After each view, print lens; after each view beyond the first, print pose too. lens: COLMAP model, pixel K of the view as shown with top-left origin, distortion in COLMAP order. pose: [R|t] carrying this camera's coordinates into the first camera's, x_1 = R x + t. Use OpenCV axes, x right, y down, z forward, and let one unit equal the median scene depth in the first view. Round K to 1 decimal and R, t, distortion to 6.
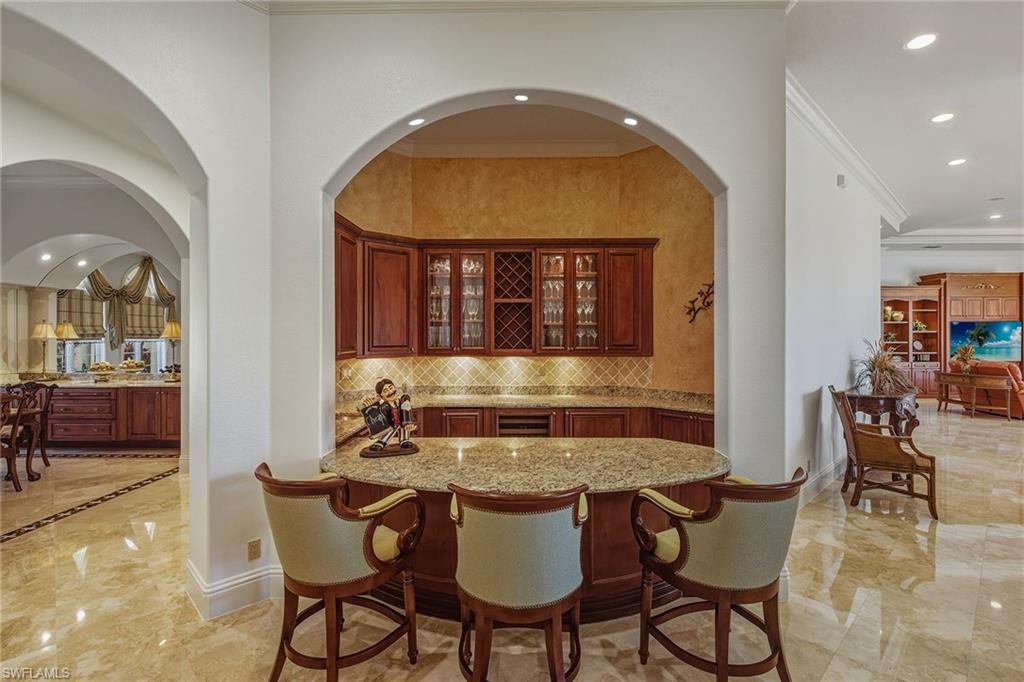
lens RADIAL K [[498.4, 0, 496.4], [0, 498.4, 329.1], [0, 0, 1]] dist [0.000747, -0.000444]
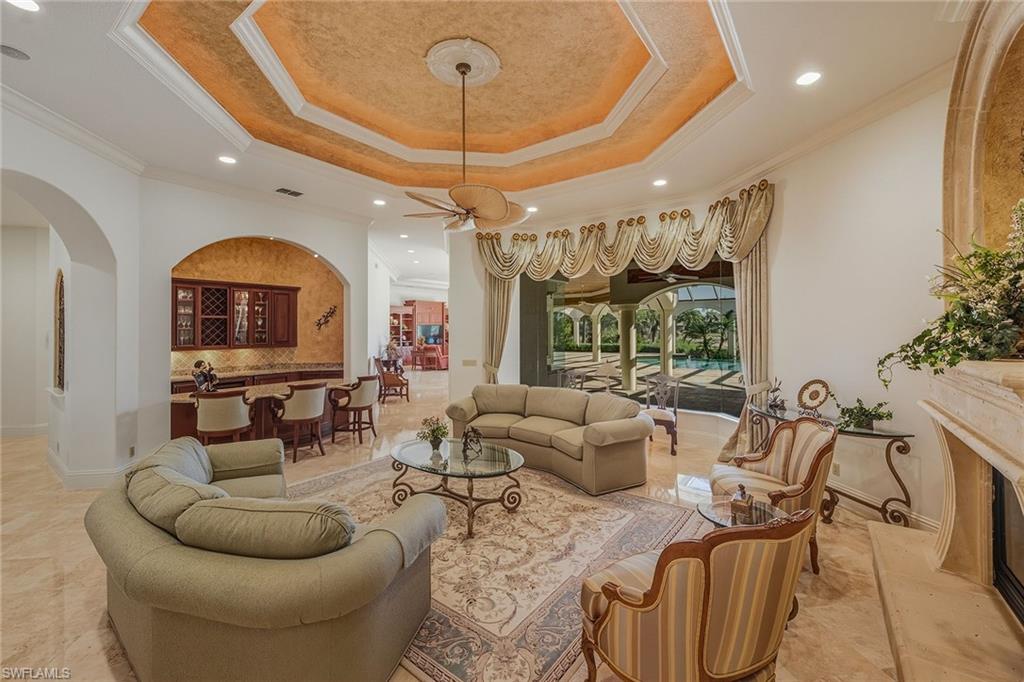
lens RADIAL K [[409.5, 0, 510.9], [0, 409.5, 329.1], [0, 0, 1]] dist [-0.000916, -0.000219]
pose [[0.577112, -0.003833, 0.816656, -0.510008], [-0.000904, 0.999985, 0.005333, -0.023604], [-0.816664, -0.003816, 0.577101, -0.611638]]
